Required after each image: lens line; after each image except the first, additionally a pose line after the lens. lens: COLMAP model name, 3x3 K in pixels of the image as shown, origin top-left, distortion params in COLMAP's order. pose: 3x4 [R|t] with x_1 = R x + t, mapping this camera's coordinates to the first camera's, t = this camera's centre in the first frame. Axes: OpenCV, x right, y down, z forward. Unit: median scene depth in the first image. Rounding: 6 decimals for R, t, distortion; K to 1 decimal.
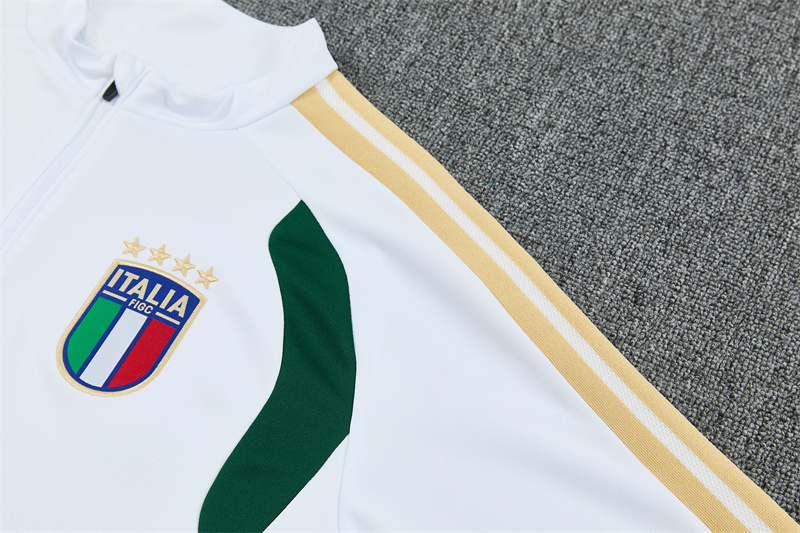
lens RADIAL K [[1565.4, 0, 400.0], [0, 1565.4, 266.5], [0, 0, 1]] dist [0.193482, 0.114239]
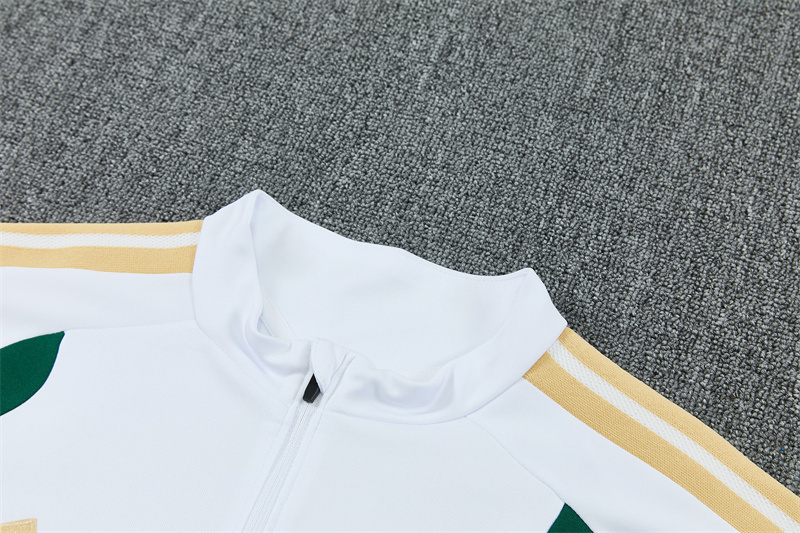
lens RADIAL K [[1565.4, 0, 400.0], [0, 1565.4, 266.5], [0, 0, 1]] dist [0.193482, 0.114239]
pose [[0.992357, -0.119834, 0.029458, -0.153002], [0.120180, 0.992699, -0.010278, -0.162122], [-0.028012, 0.013740, 0.999513, 0.160080]]
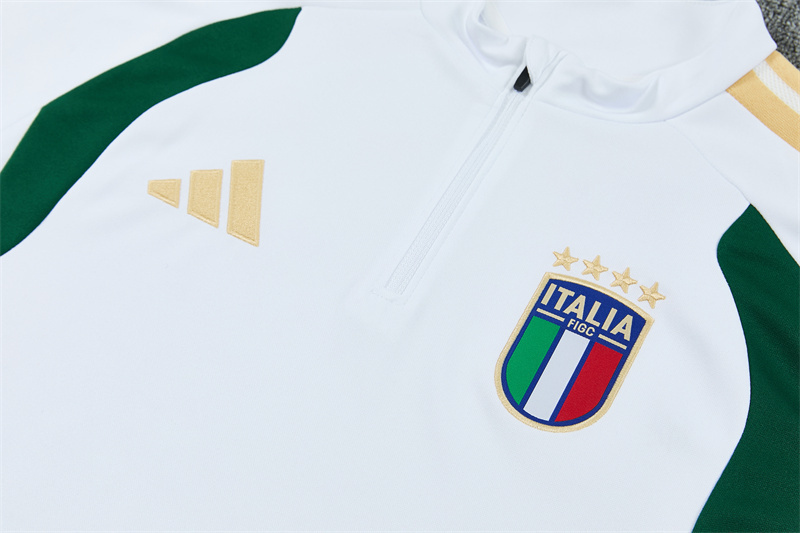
lens RADIAL K [[1565.4, 0, 400.0], [0, 1565.4, 266.5], [0, 0, 1]] dist [0.193482, 0.114239]
pose [[0.996300, 0.005940, -0.085734, -0.175242], [-0.001638, 0.998740, 0.050166, -0.049529], [0.085924, -0.049840, 0.995054, 0.095929]]
